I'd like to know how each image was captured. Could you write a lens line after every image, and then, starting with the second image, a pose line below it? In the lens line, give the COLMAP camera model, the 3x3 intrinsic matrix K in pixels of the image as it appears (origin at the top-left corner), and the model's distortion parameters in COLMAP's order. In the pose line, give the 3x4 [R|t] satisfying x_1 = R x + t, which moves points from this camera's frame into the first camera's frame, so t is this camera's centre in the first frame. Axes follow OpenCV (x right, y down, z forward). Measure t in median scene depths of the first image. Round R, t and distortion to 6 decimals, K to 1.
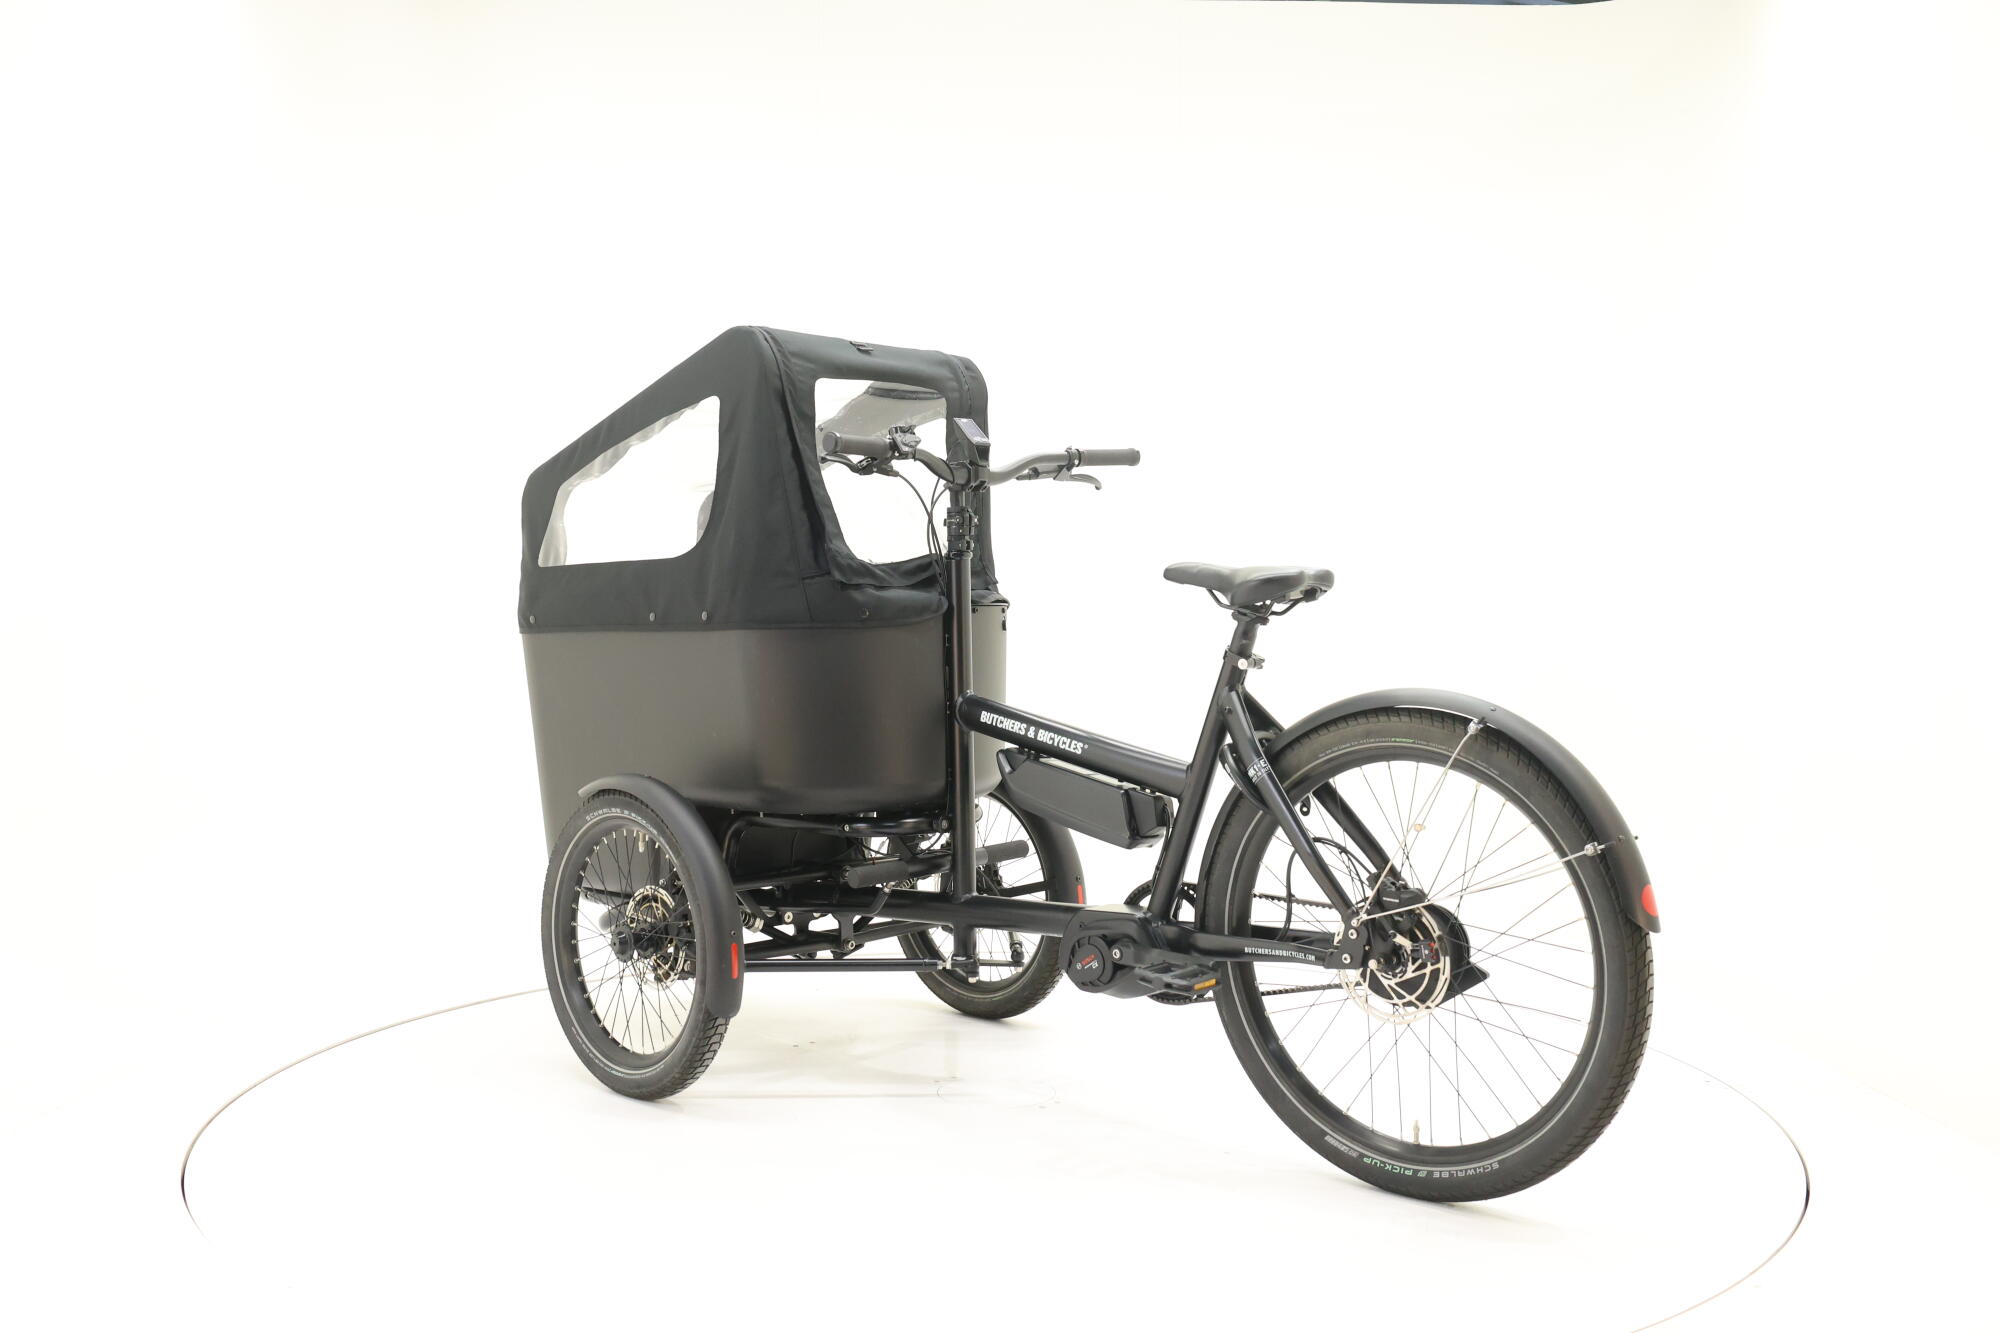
lens RADIAL K [[1775.8, 0, 996.5], [0, 1775.8, 625.2], [0, 0, 1]] dist [-0.019086, -0.003037]
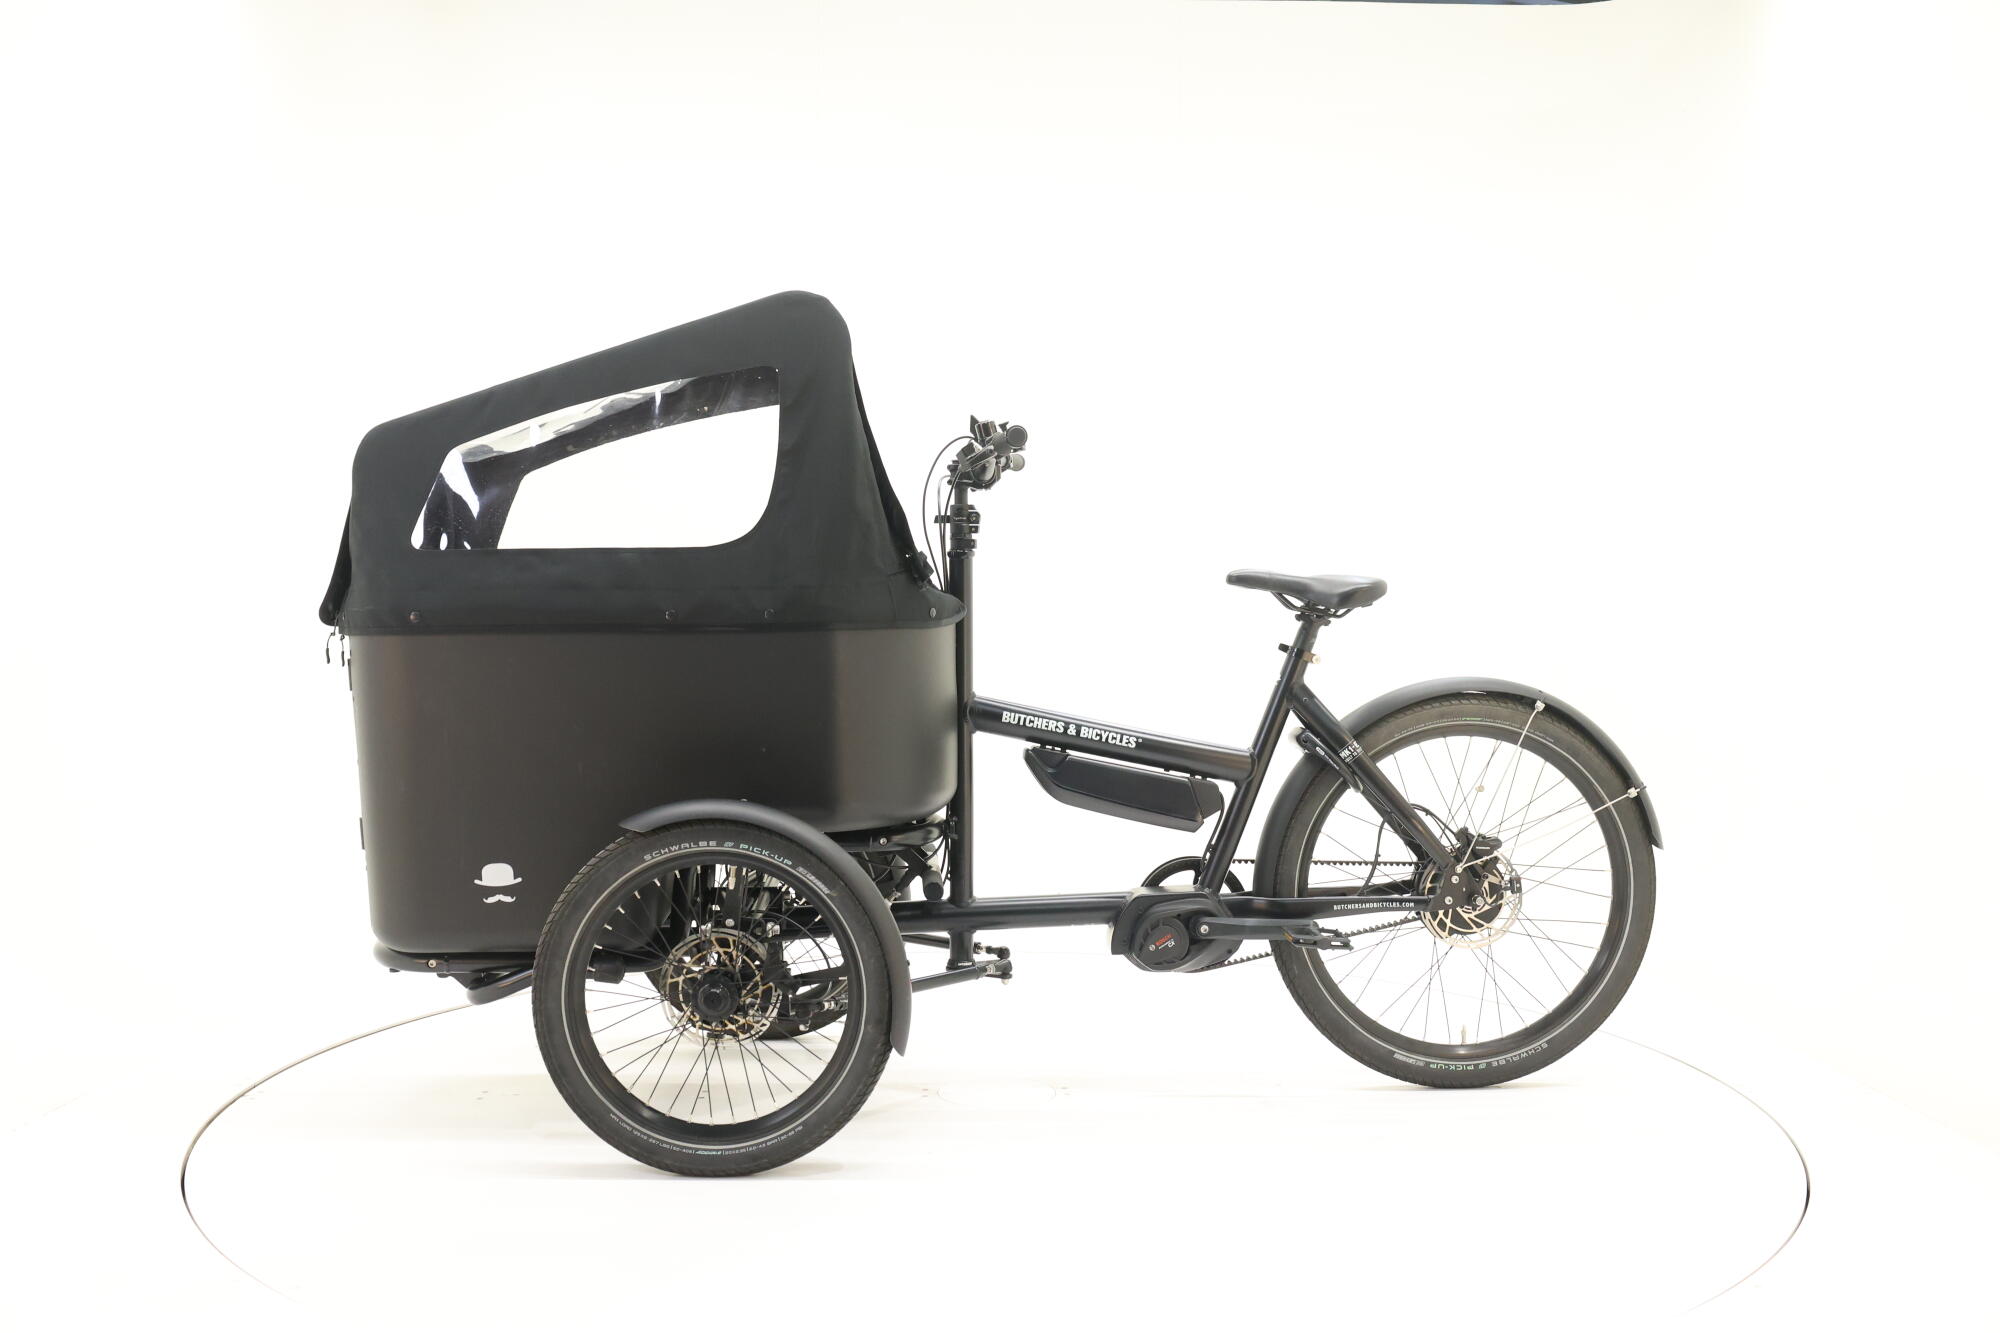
lens RADIAL K [[1775.8, 0, 996.5], [0, 1775.8, 625.2], [0, 0, 1]] dist [-0.019086, -0.003037]
pose [[0.685339, 0.001843, 0.728222, -0.846182], [-0.003592, 0.999993, 0.000850, -0.000779], [-0.728215, -0.003198, 0.685341, 0.368231]]
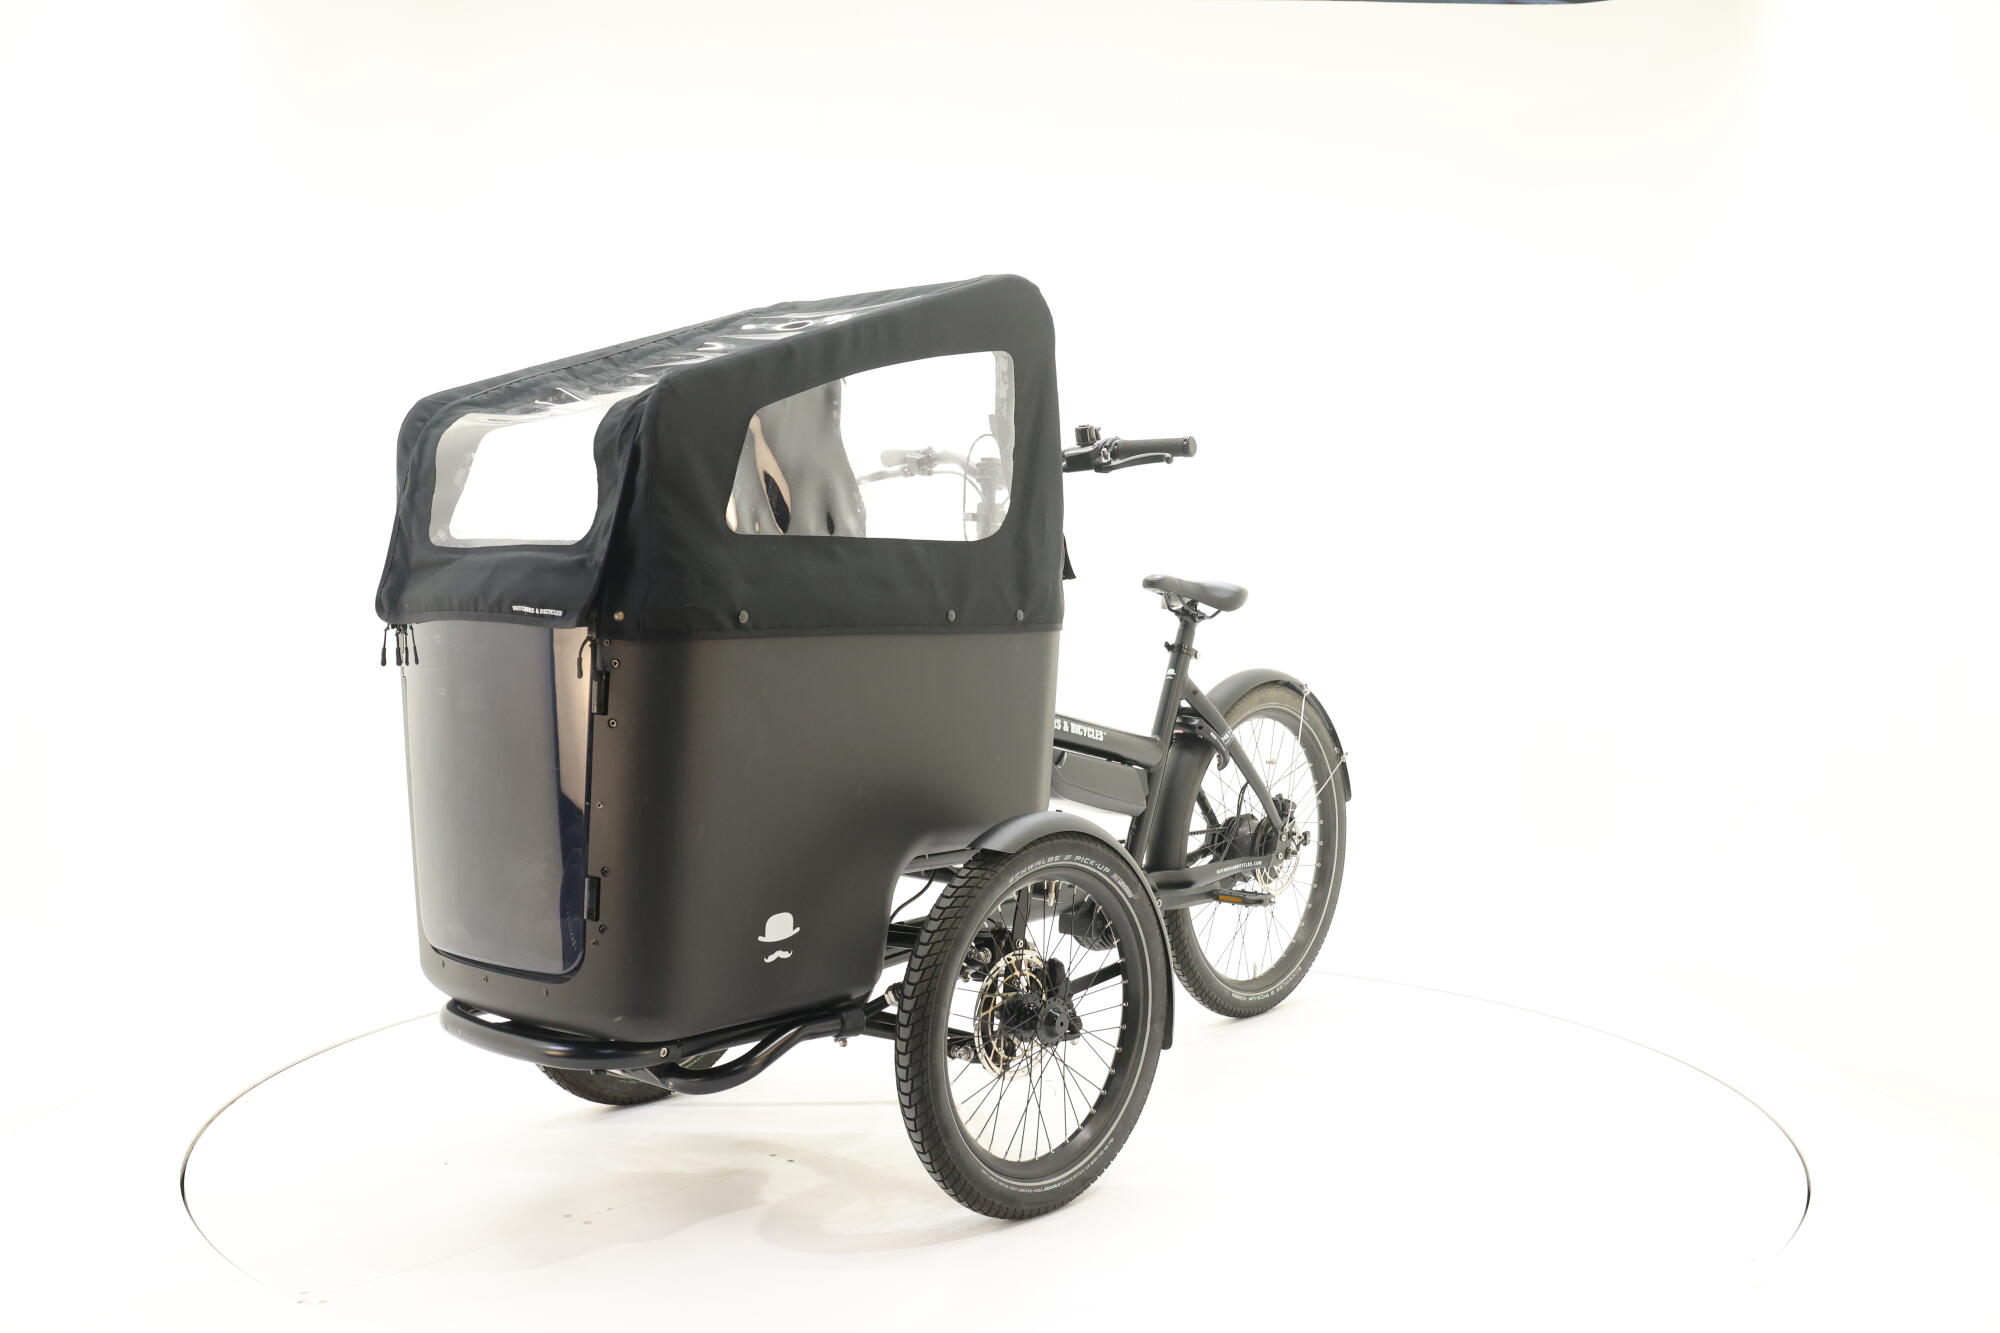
lens RADIAL K [[1775.8, 0, 996.5], [0, 1775.8, 625.2], [0, 0, 1]] dist [-0.019086, -0.003037]
pose [[-0.026445, 0.004157, 0.999642, -1.158839], [0.008791, 0.999954, -0.003926, 0.003140], [-0.999612, 0.008684, -0.026480, 1.188193]]
